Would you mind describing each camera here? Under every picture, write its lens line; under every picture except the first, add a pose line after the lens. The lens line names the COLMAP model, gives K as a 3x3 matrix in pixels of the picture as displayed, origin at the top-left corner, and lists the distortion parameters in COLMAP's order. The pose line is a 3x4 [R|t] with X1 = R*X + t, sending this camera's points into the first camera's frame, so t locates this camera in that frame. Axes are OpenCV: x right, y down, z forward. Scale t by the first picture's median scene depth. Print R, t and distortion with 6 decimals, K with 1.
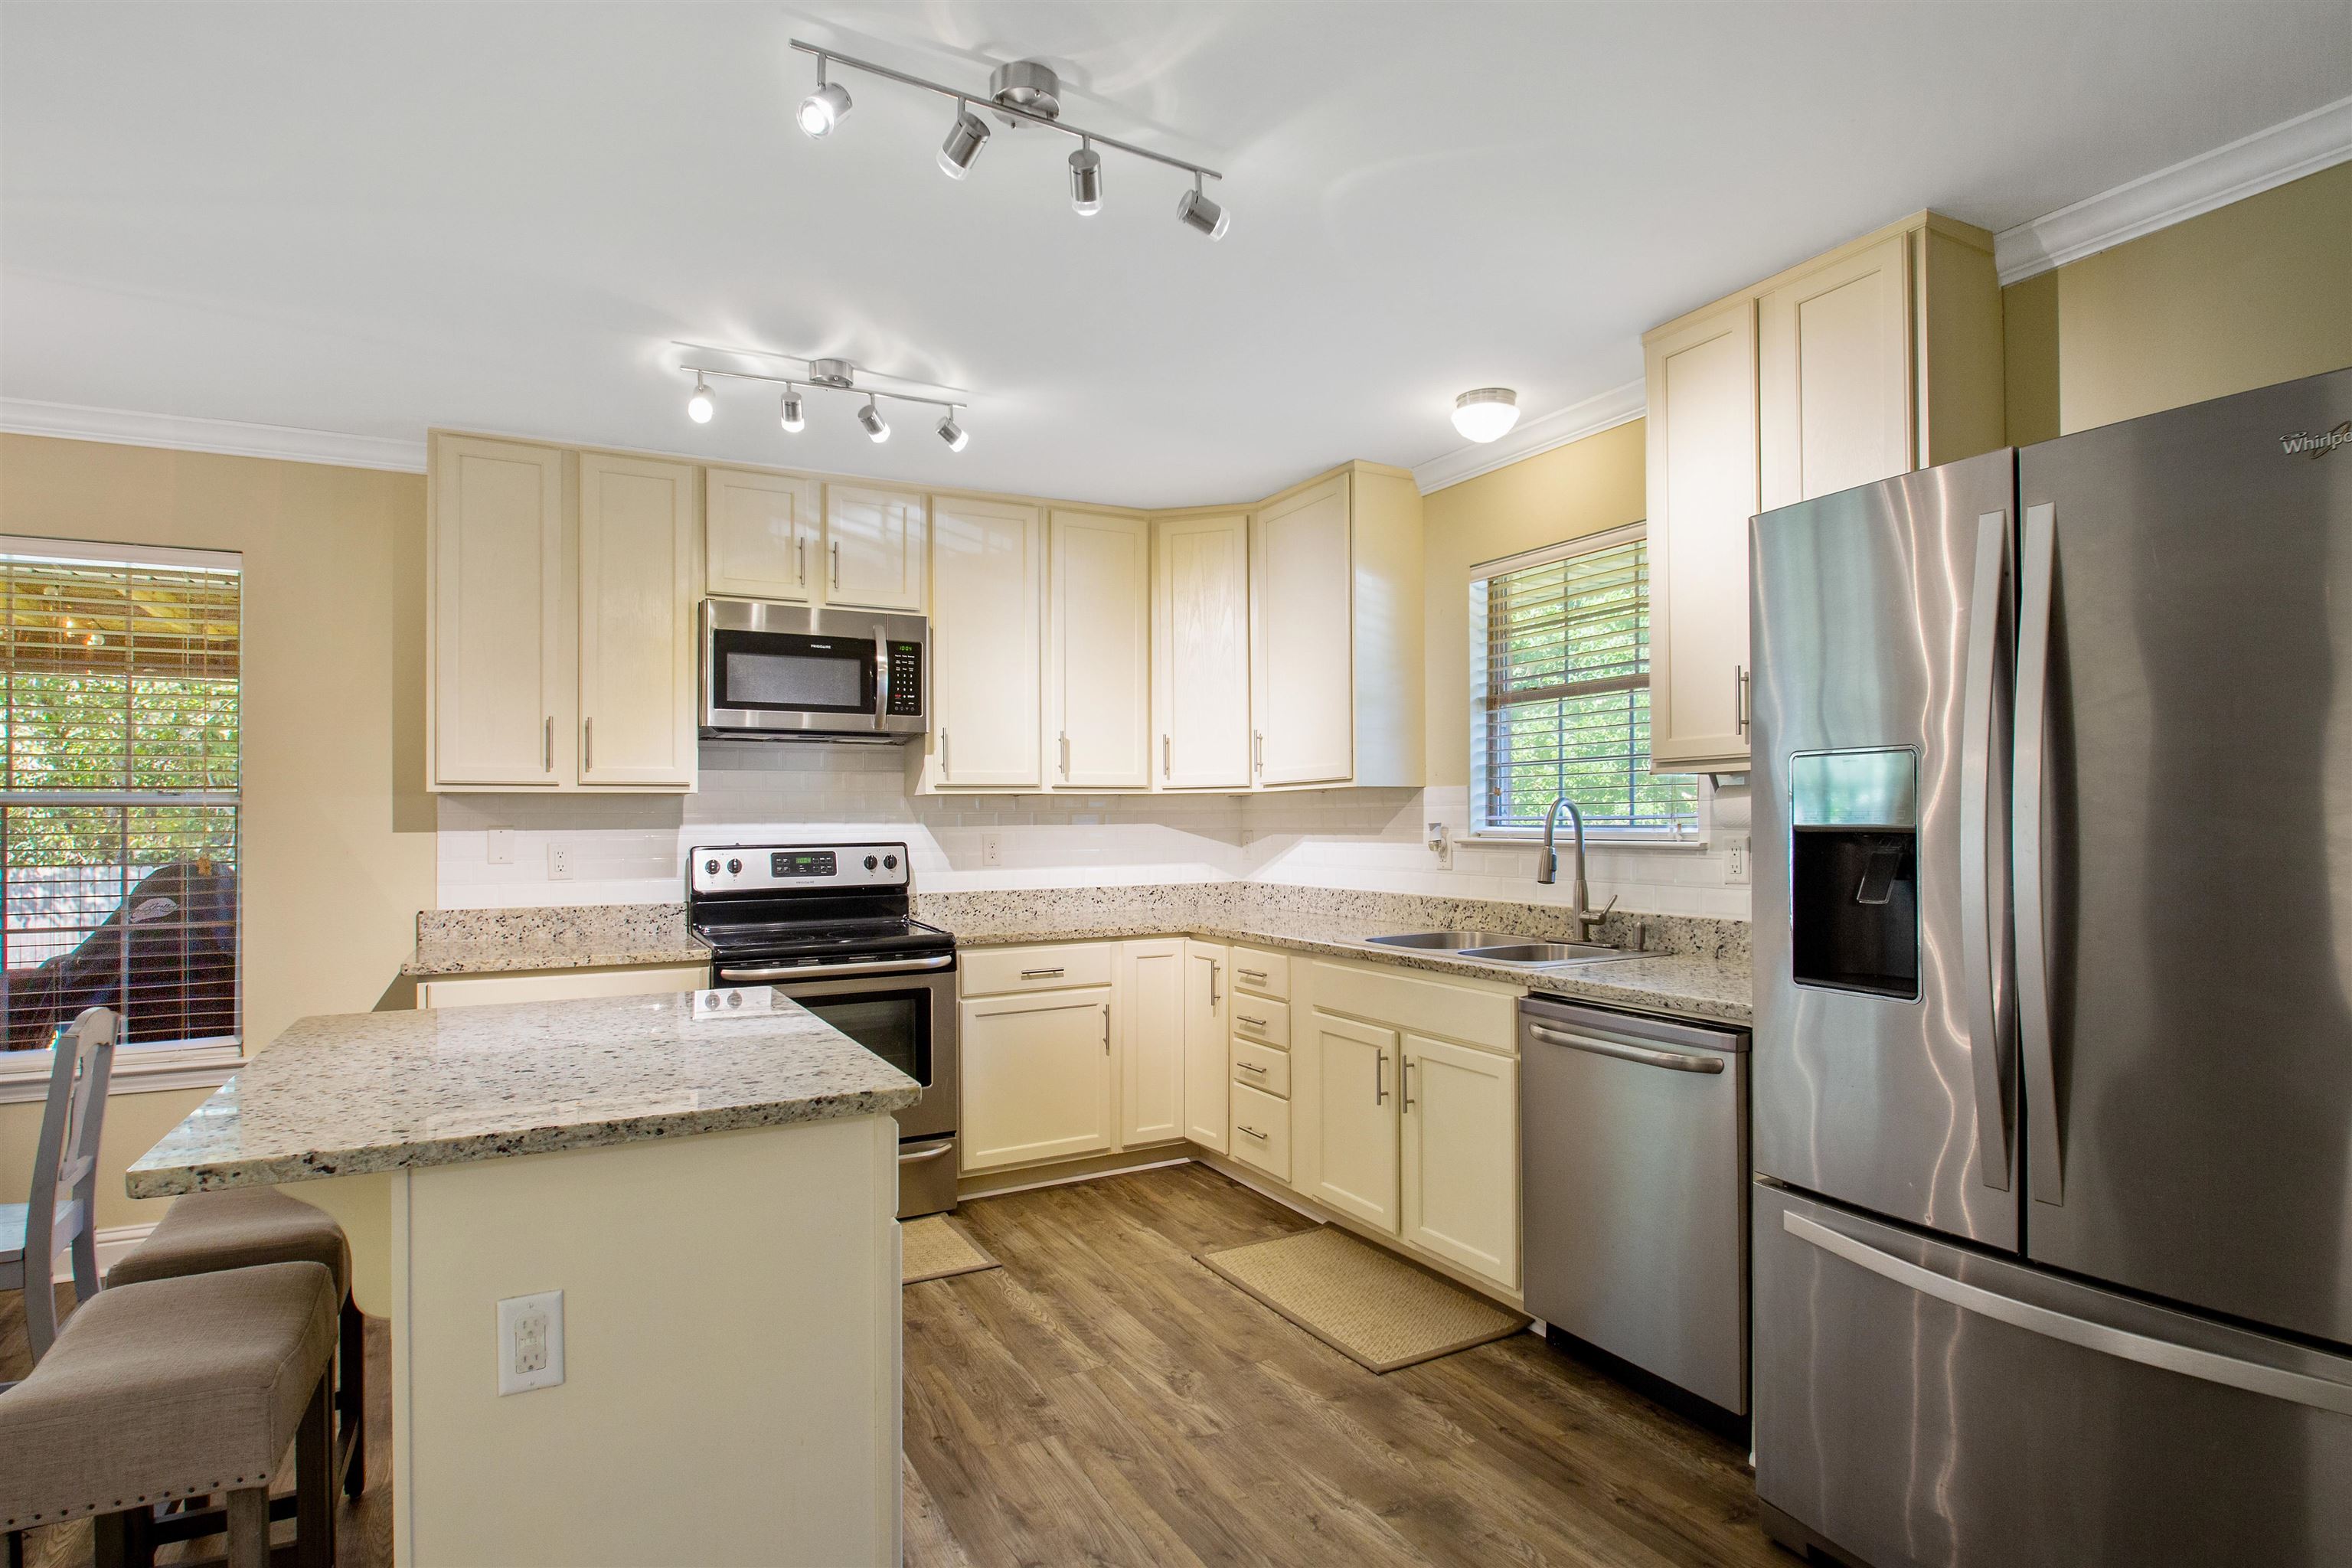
lens RADIAL K [[1190.1, 0, 1173.9], [0, 1190.1, 820.1], [0, 0, 1]] dist [-0.031450, 0.000524]
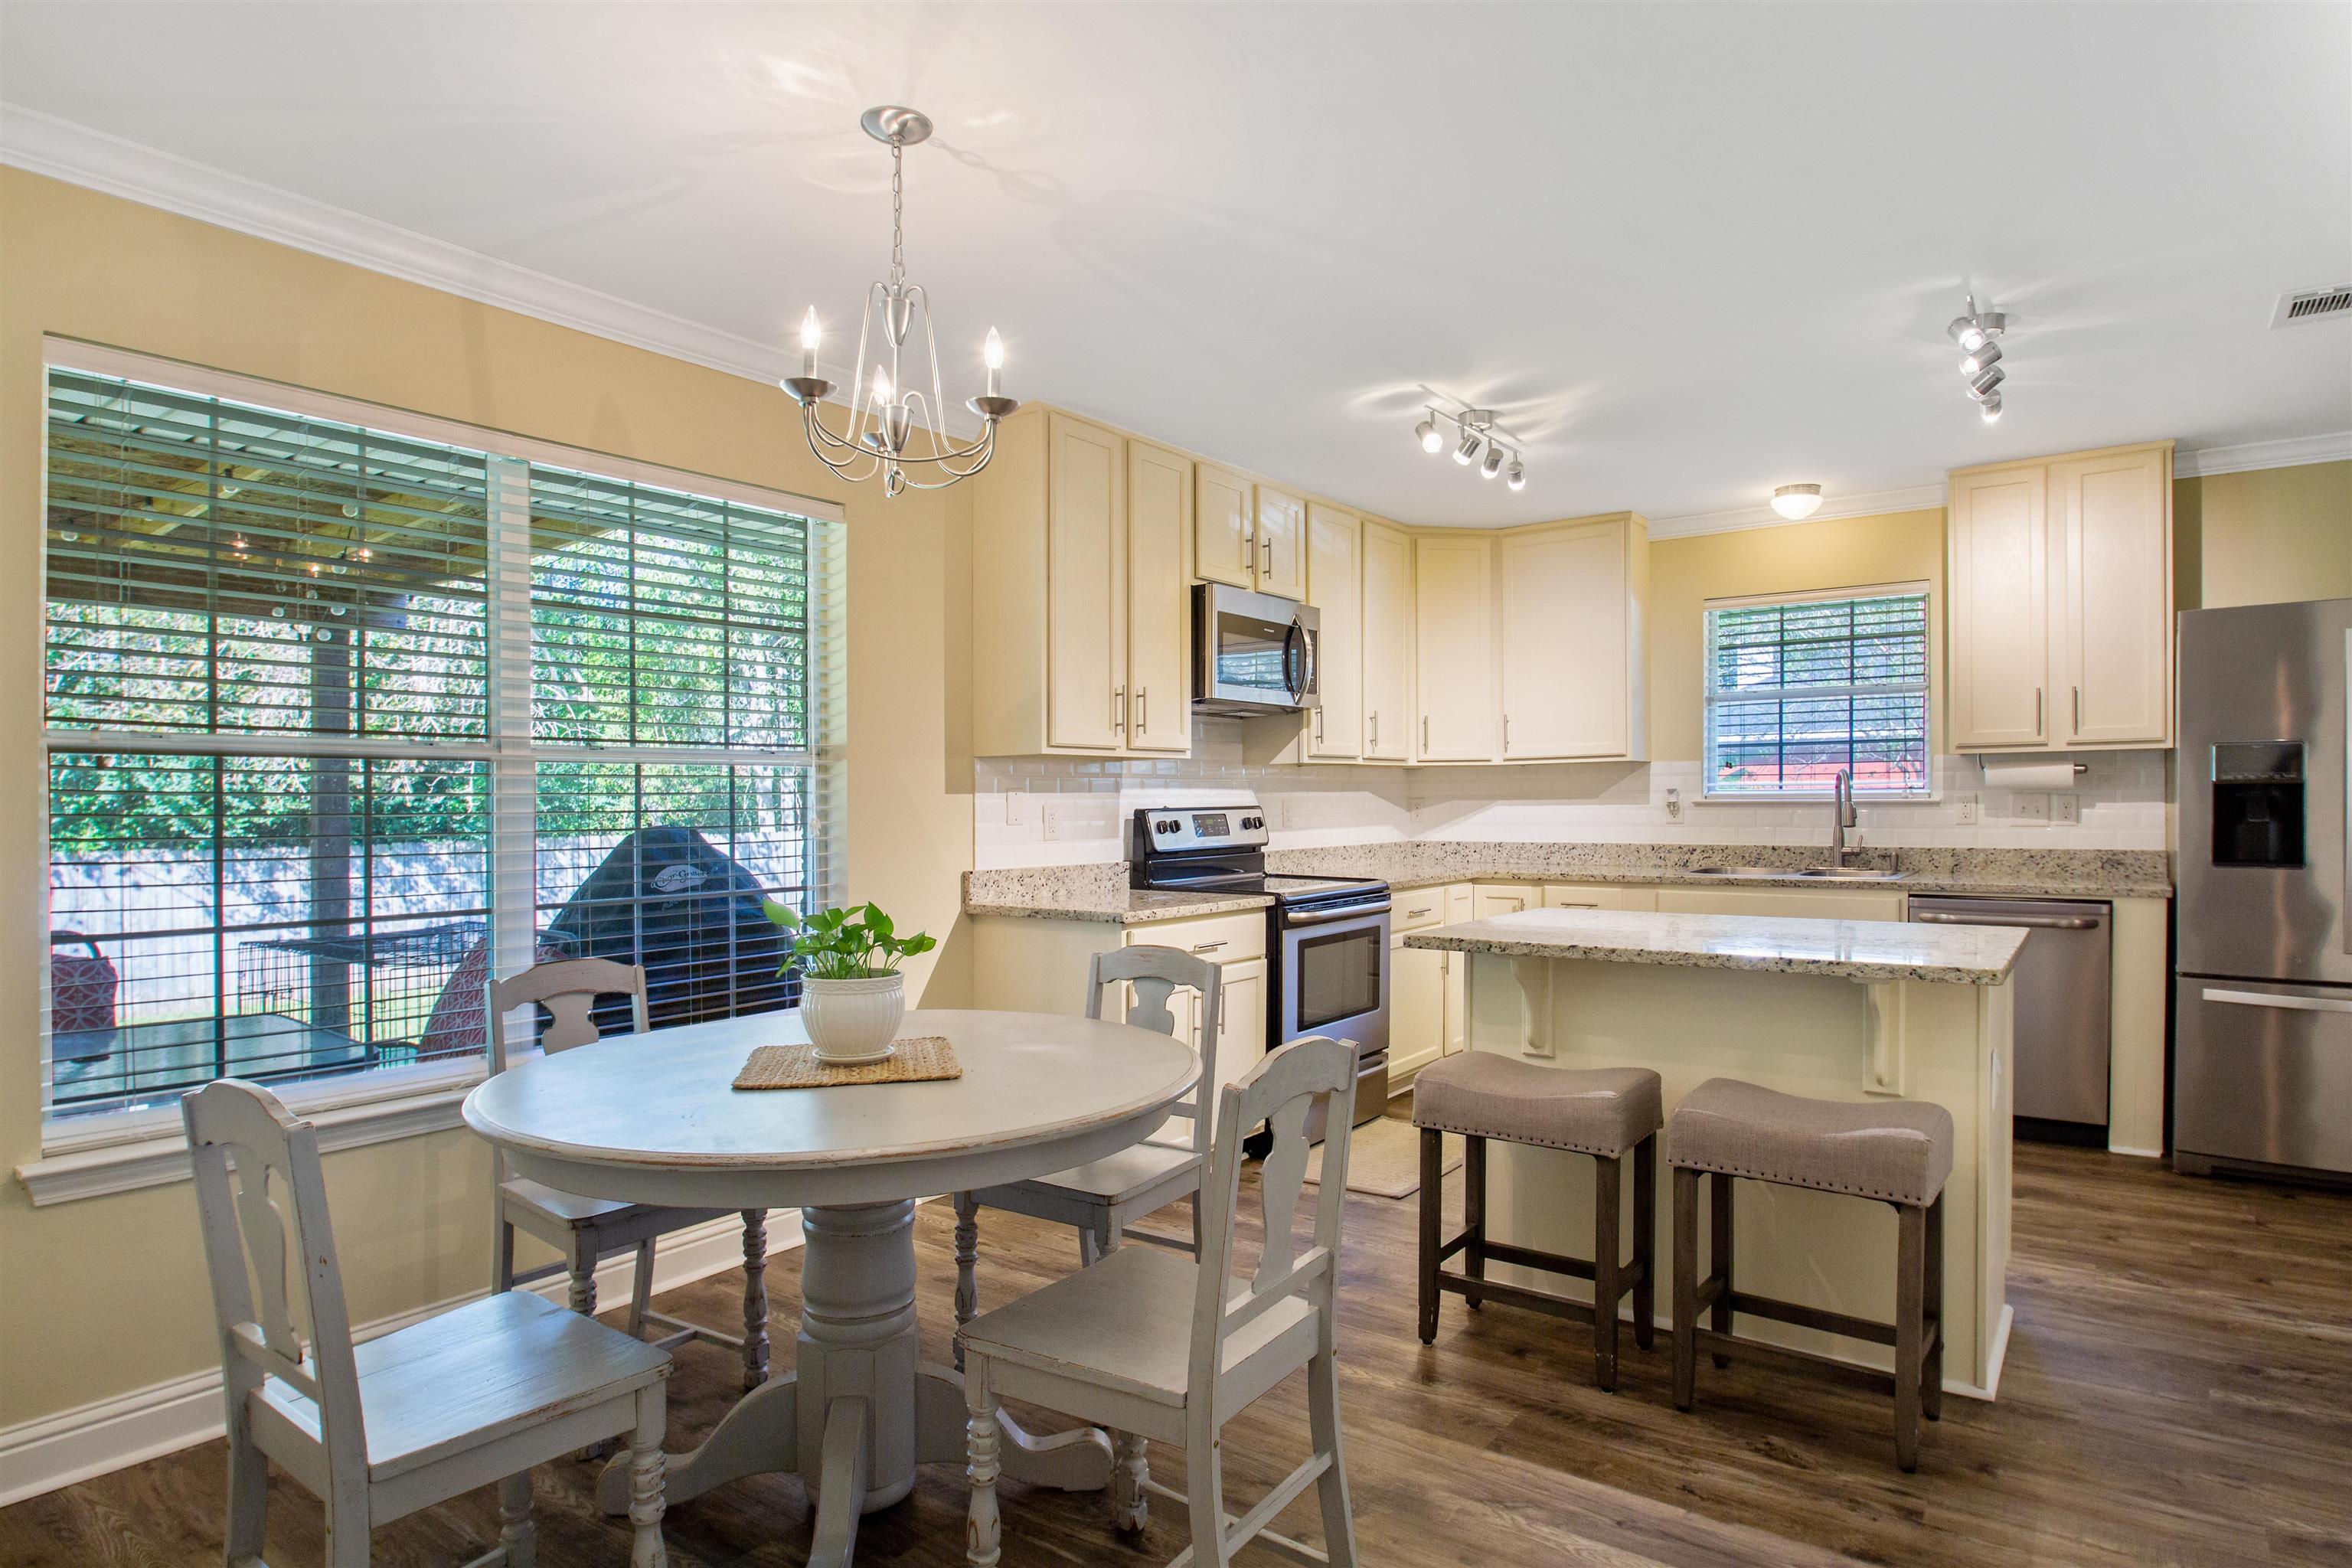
lens RADIAL K [[1298.7, 0, 1178.6], [0, 1298.7, 804.9], [0, 0, 1]] dist [0.002389, -0.000291]
pose [[0.902297, -0.002191, 0.431109, -0.899143], [0.001889, 0.999998, 0.001130, 0.017928], [-0.431111, -0.000205, 0.902299, -0.076936]]
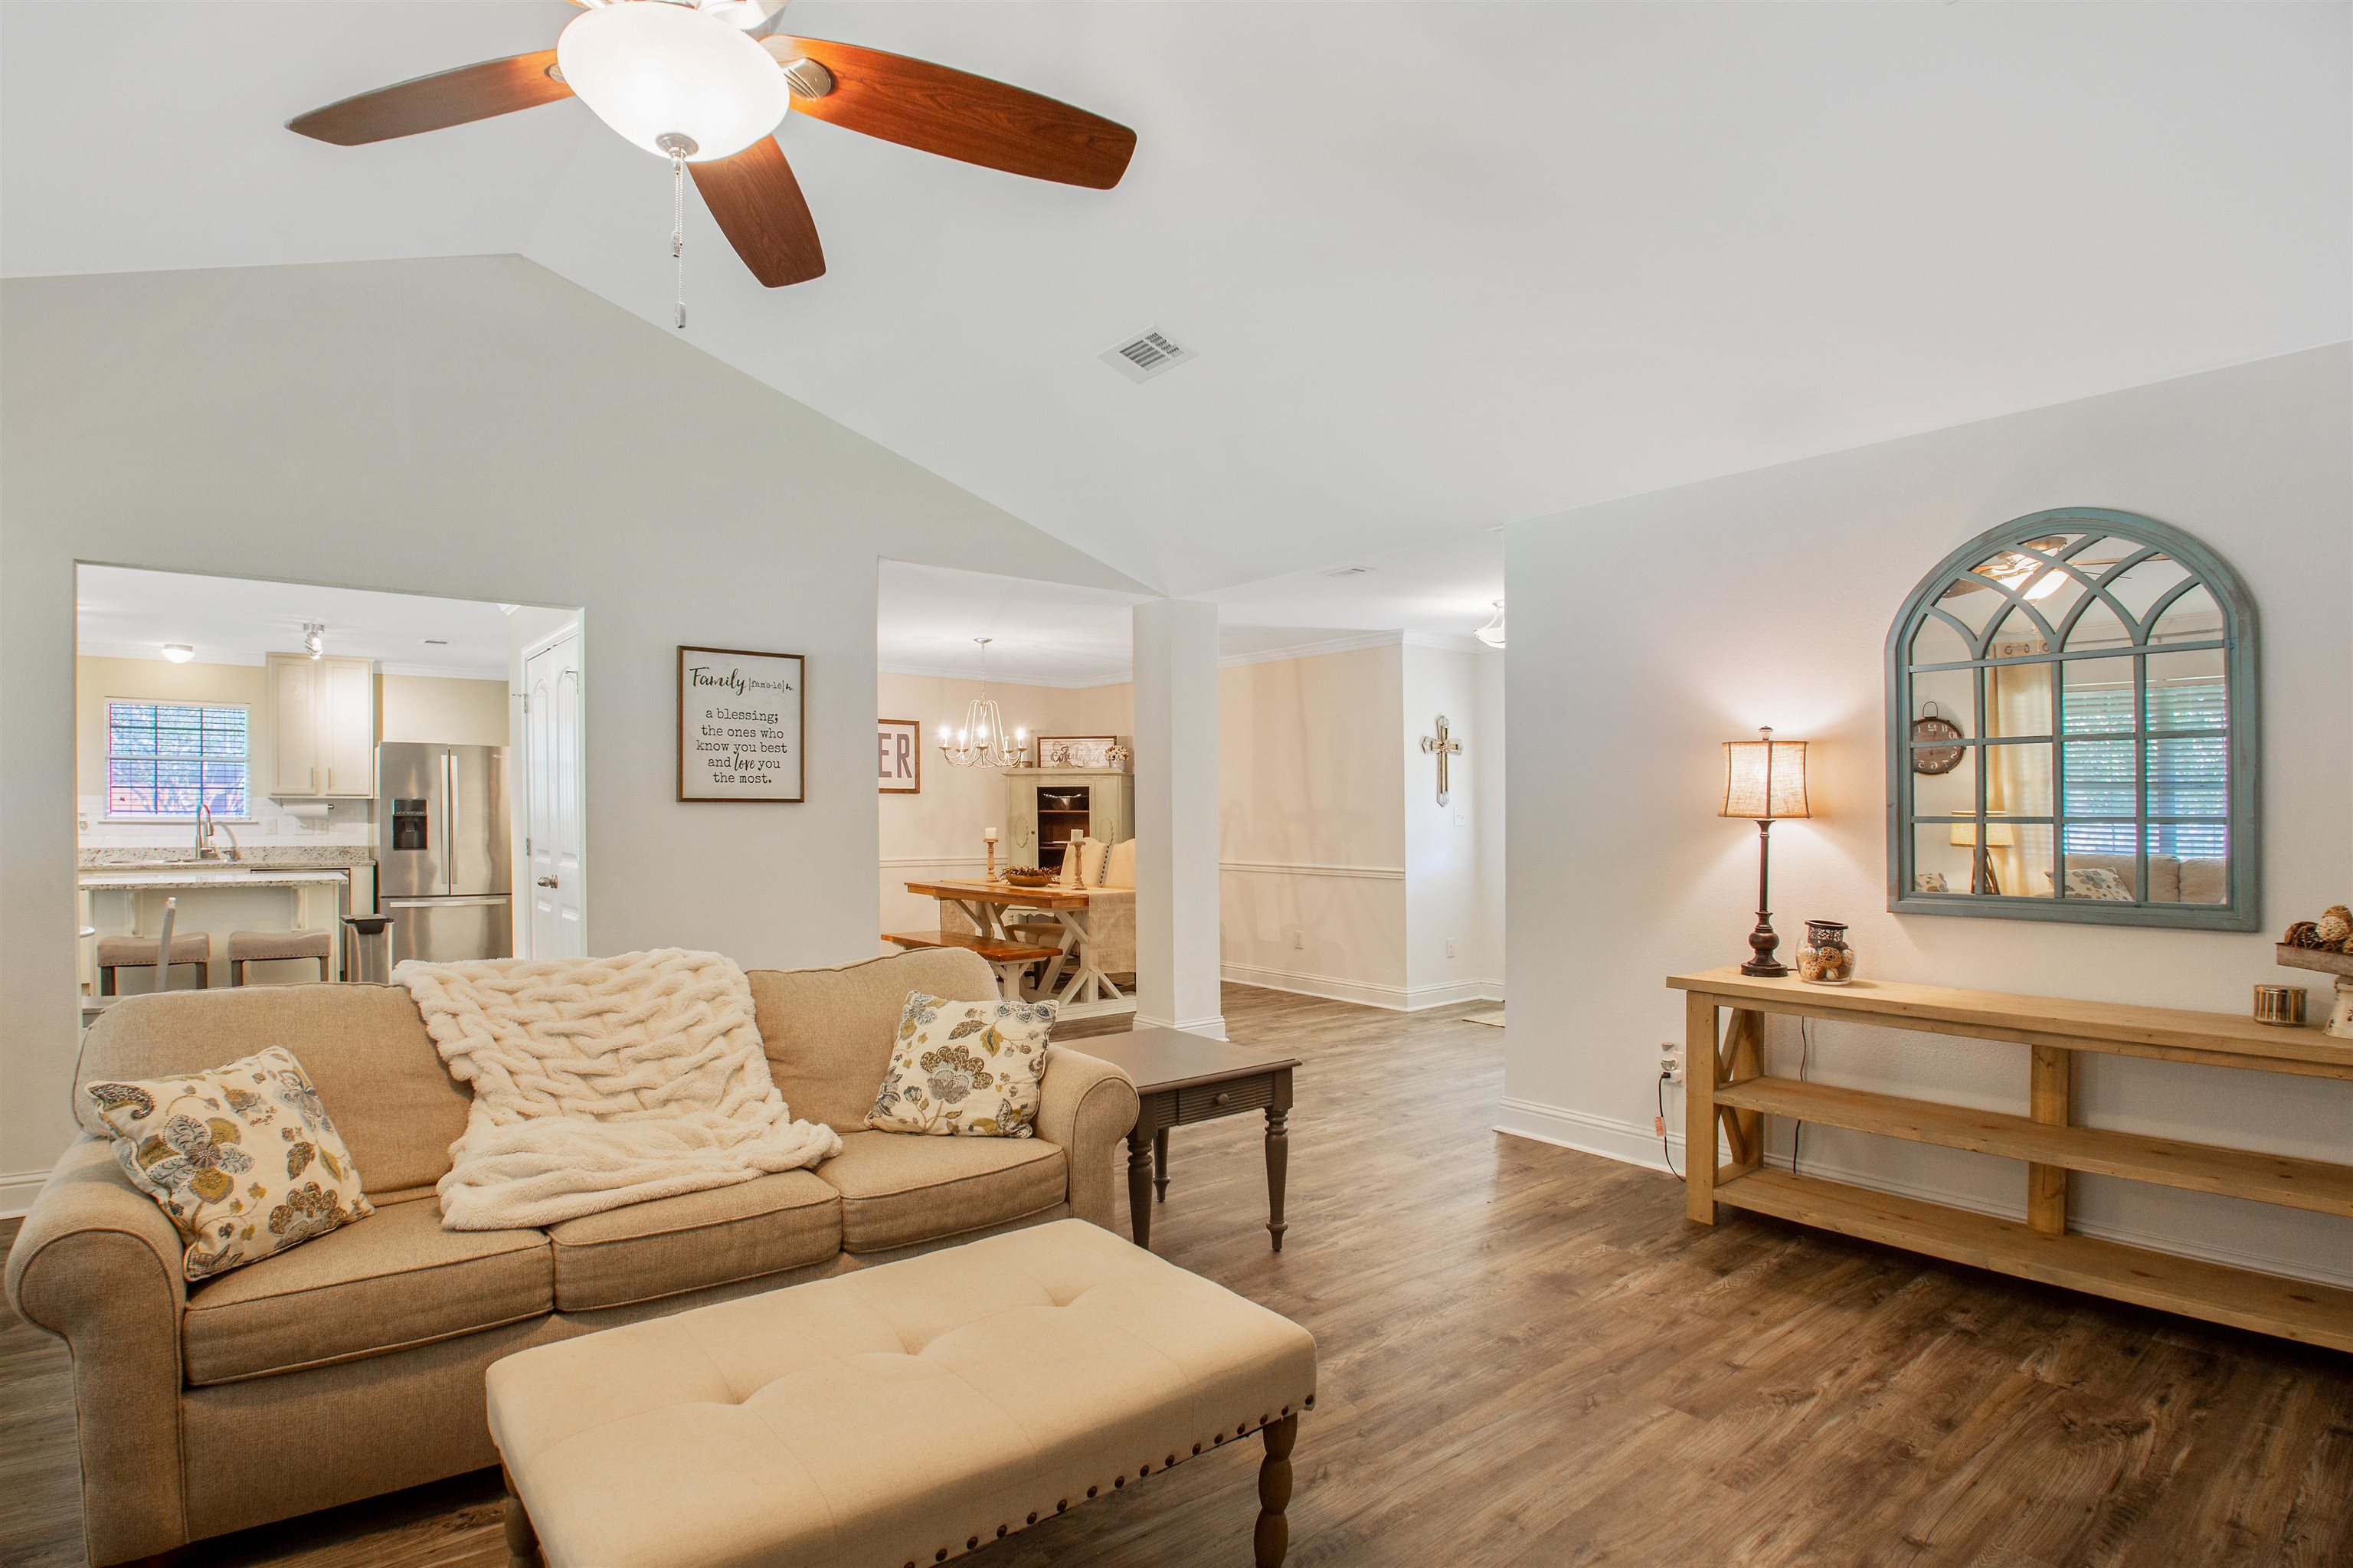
lens RADIAL K [[1190.6, 0, 1174.4], [0, 1190.6, 820.1], [0, 0, 1]] dist [-0.031450, 0.000524]
pose [[-0.178479, 0.000781, 0.983943, -2.135044], [-0.005461, 0.999983, -0.001784, 0.007940], [-0.983929, -0.005692, -0.178472, -0.548050]]
